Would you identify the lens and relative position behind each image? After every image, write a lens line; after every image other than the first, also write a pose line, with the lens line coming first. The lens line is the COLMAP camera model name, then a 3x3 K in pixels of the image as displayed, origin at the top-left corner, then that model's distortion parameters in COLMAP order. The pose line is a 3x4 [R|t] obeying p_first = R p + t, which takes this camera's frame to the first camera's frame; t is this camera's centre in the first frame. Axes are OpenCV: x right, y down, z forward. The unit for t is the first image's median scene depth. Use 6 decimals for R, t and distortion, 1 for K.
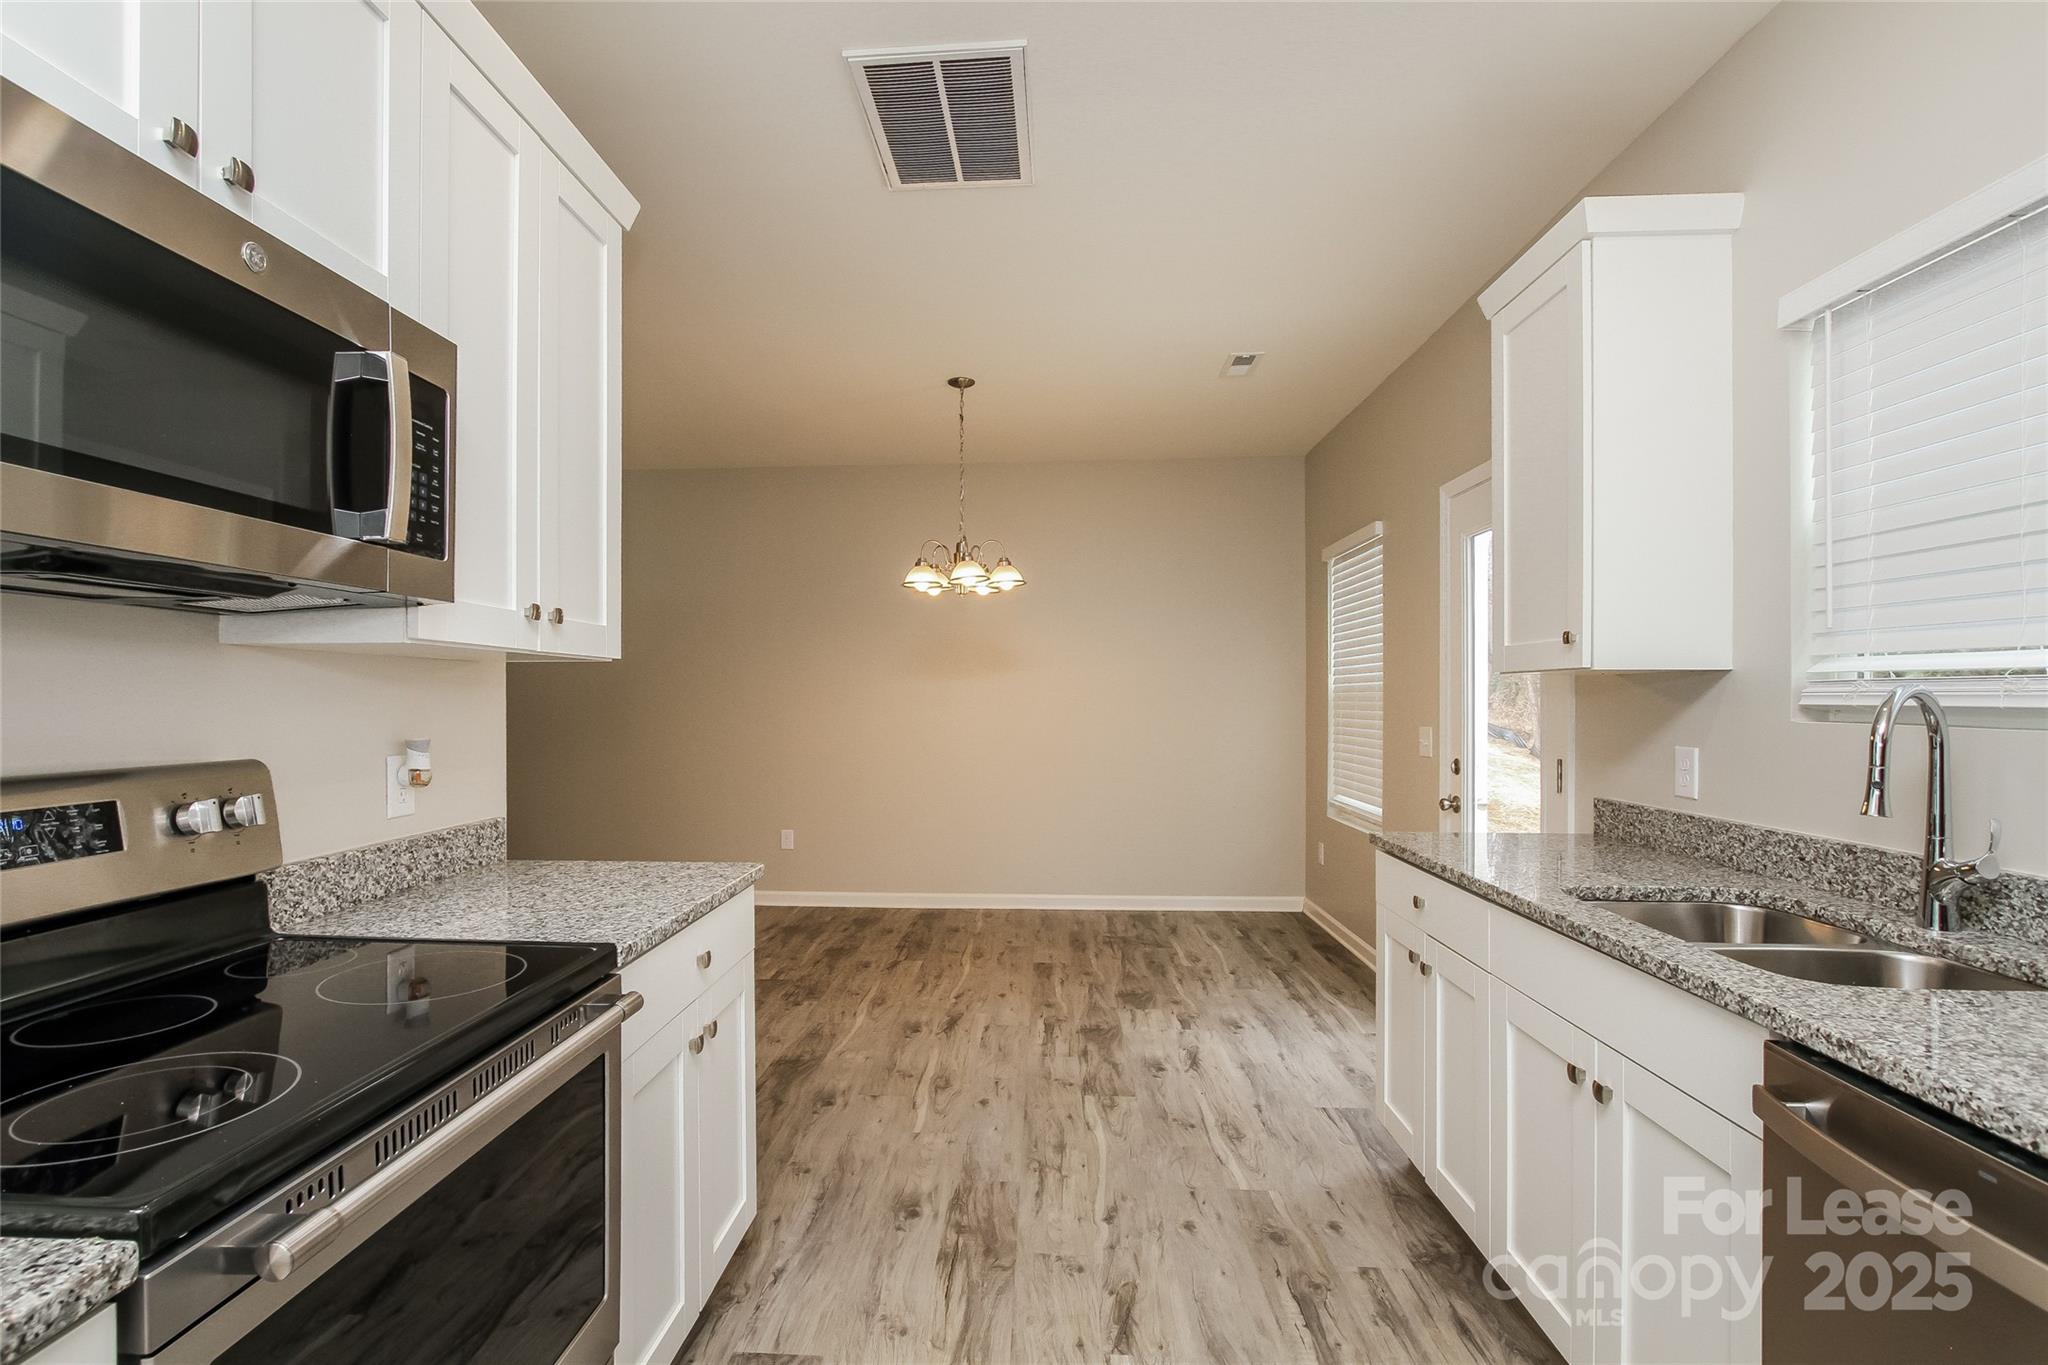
lens RADIAL K [[943.0, 0, 989.3], [0, 943.0, 711.5], [0, 0, 1]] dist [-0.000374, 0.000998]
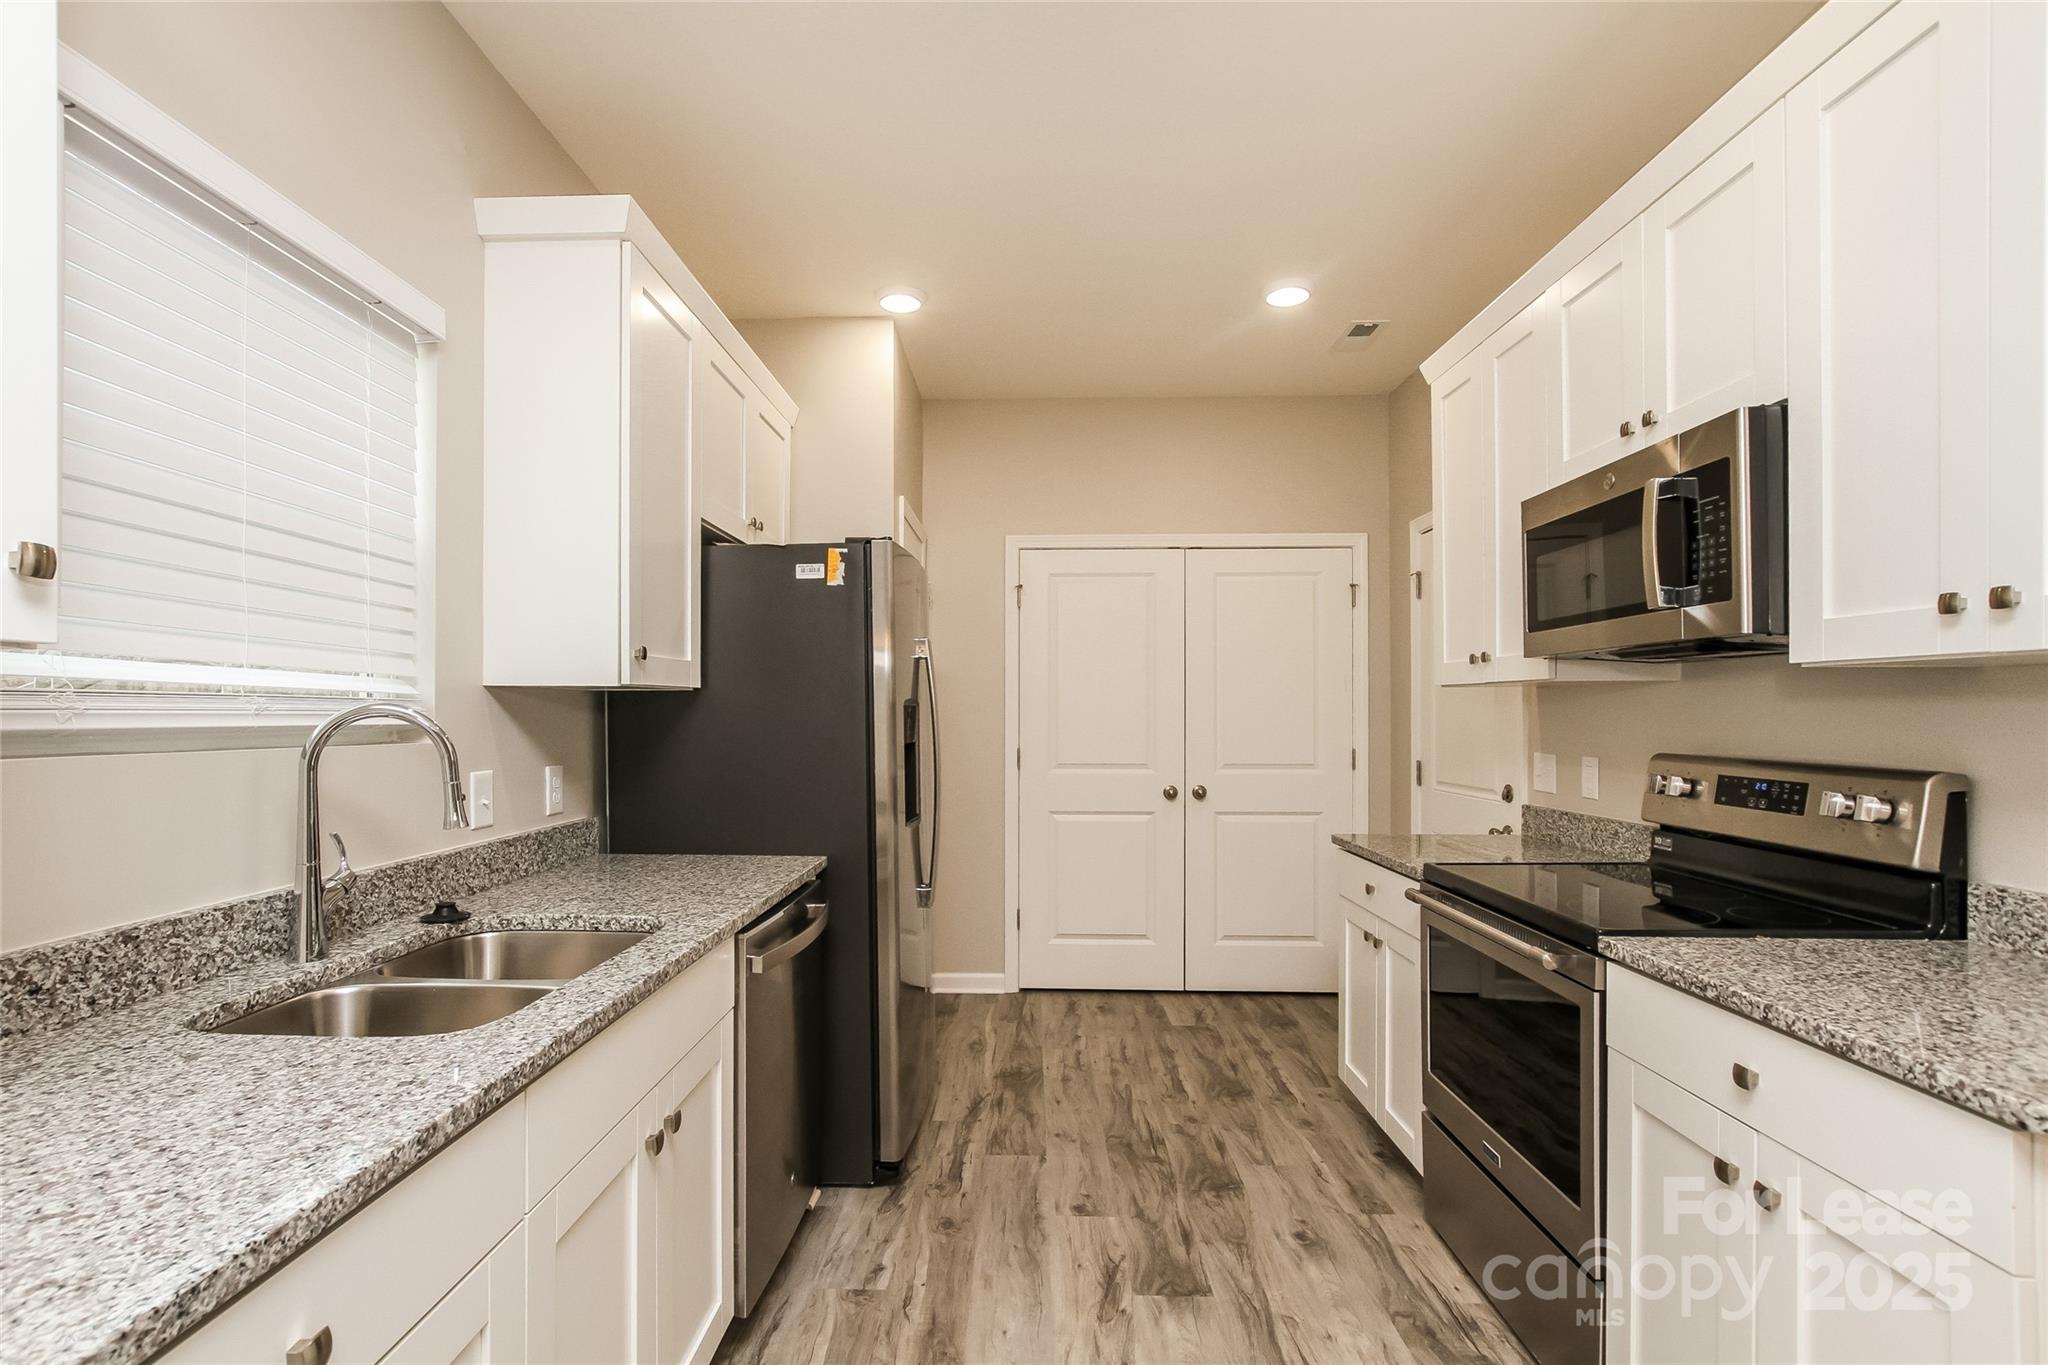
lens RADIAL K [[943.0, 0, 989.3], [0, 943.0, 711.5], [0, 0, 1]] dist [-0.000374, 0.000998]
pose [[-0.999762, -0.000098, -0.021825, 0.200300], [-0.000357, 0.999930, 0.011861, -0.018528], [0.021822, 0.011866, -0.999691, 1.156534]]
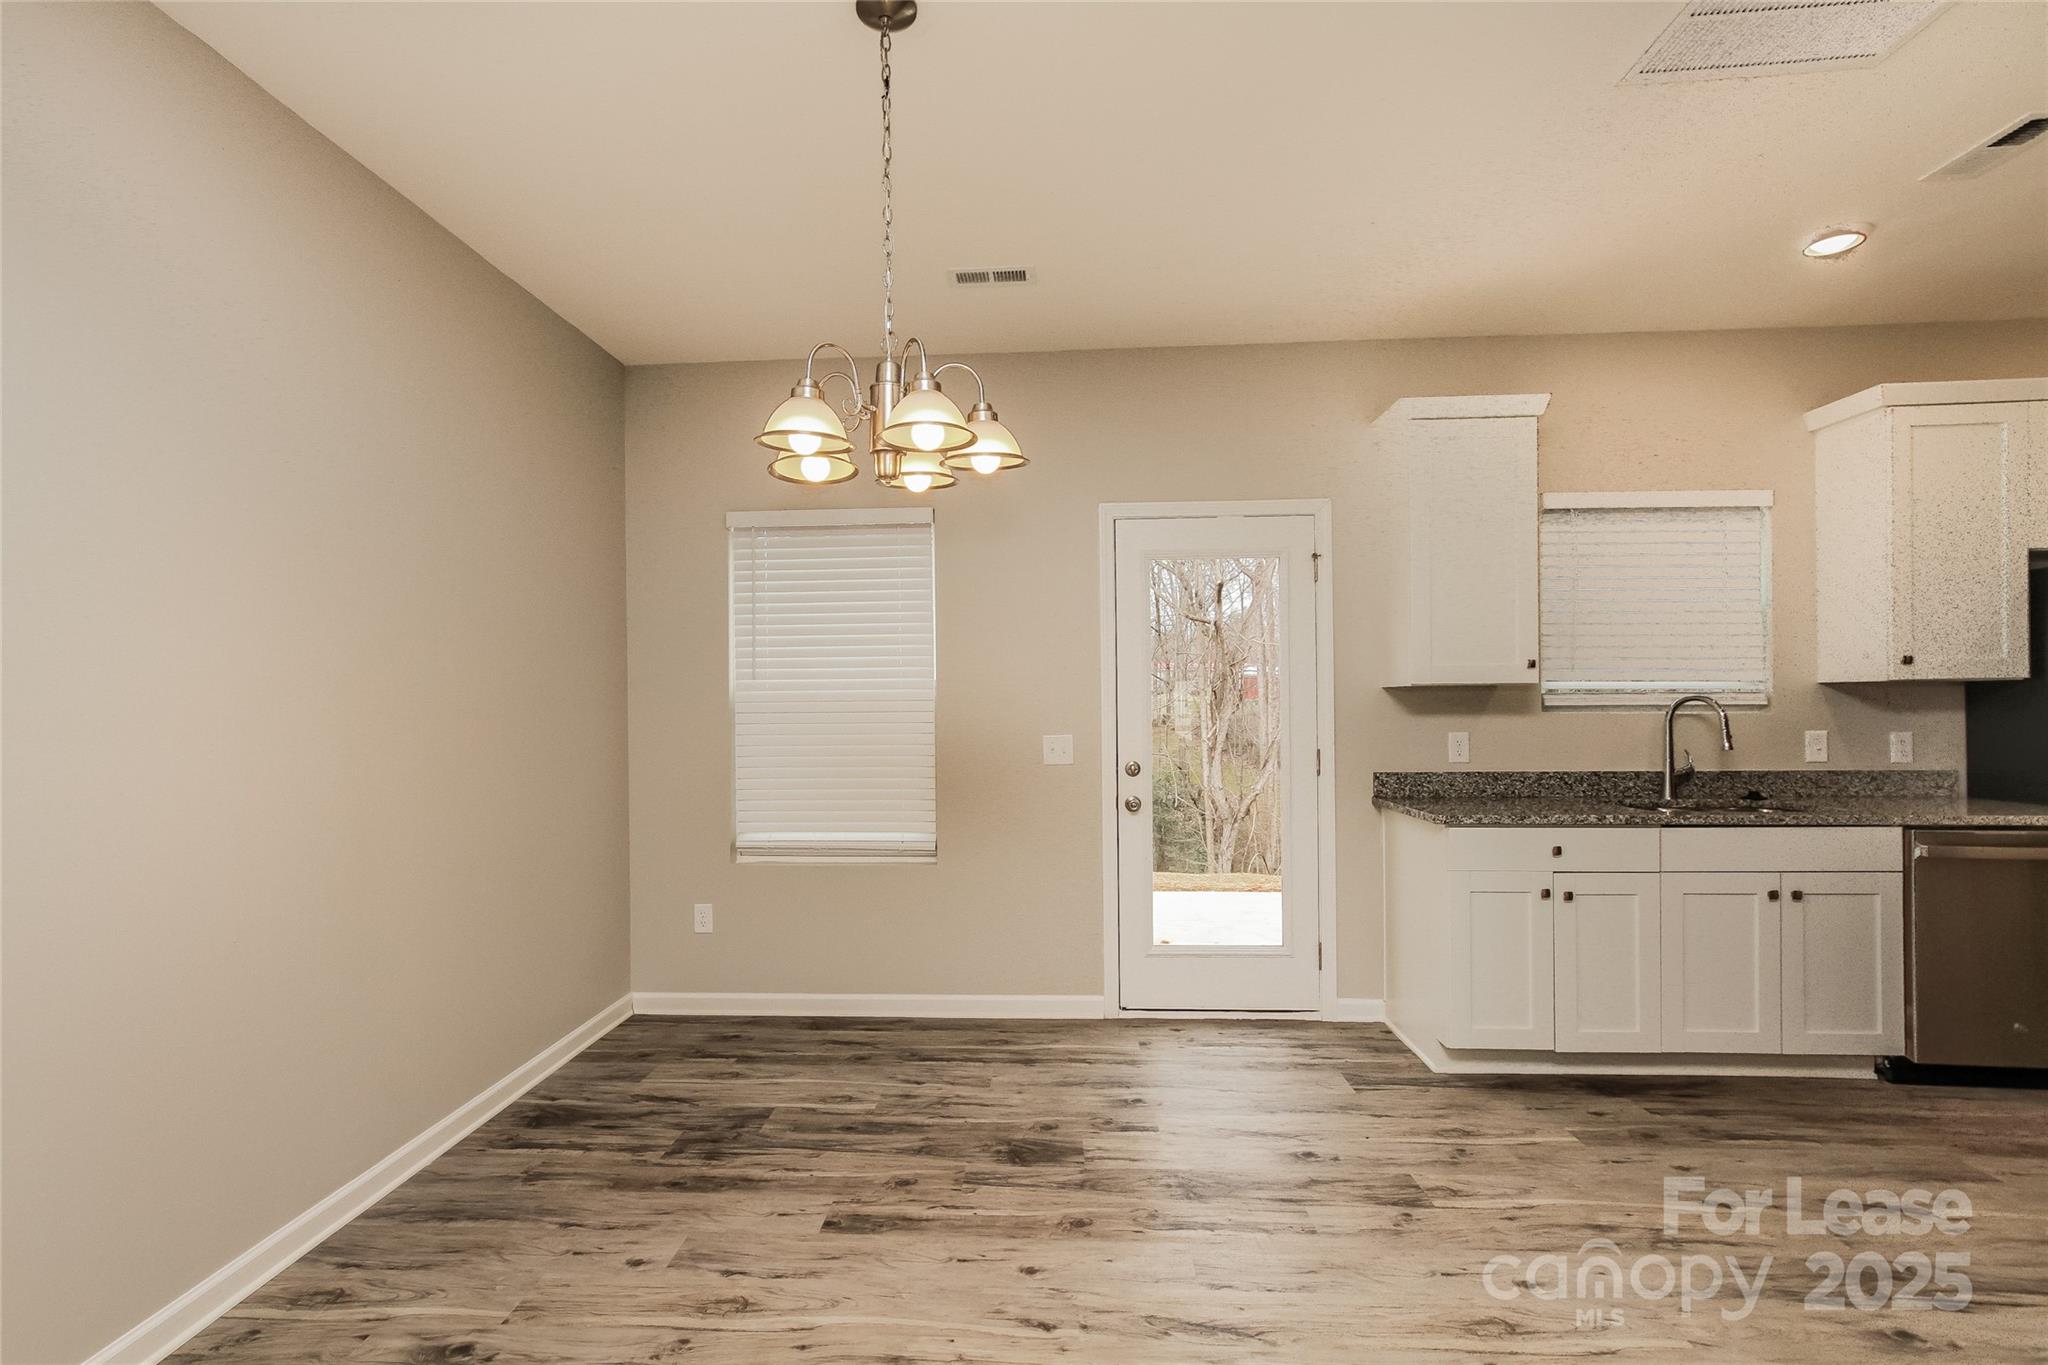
lens RADIAL K [[943.0, 0, 989.3], [0, 943.0, 711.5], [0, 0, 1]] dist [-0.000374, 0.000998]
pose [[-0.000534, -0.006524, 0.999979, -0.799078], [0.021641, 0.999744, 0.006534, -0.023568], [-0.999766, 0.021644, -0.000392, 1.590344]]
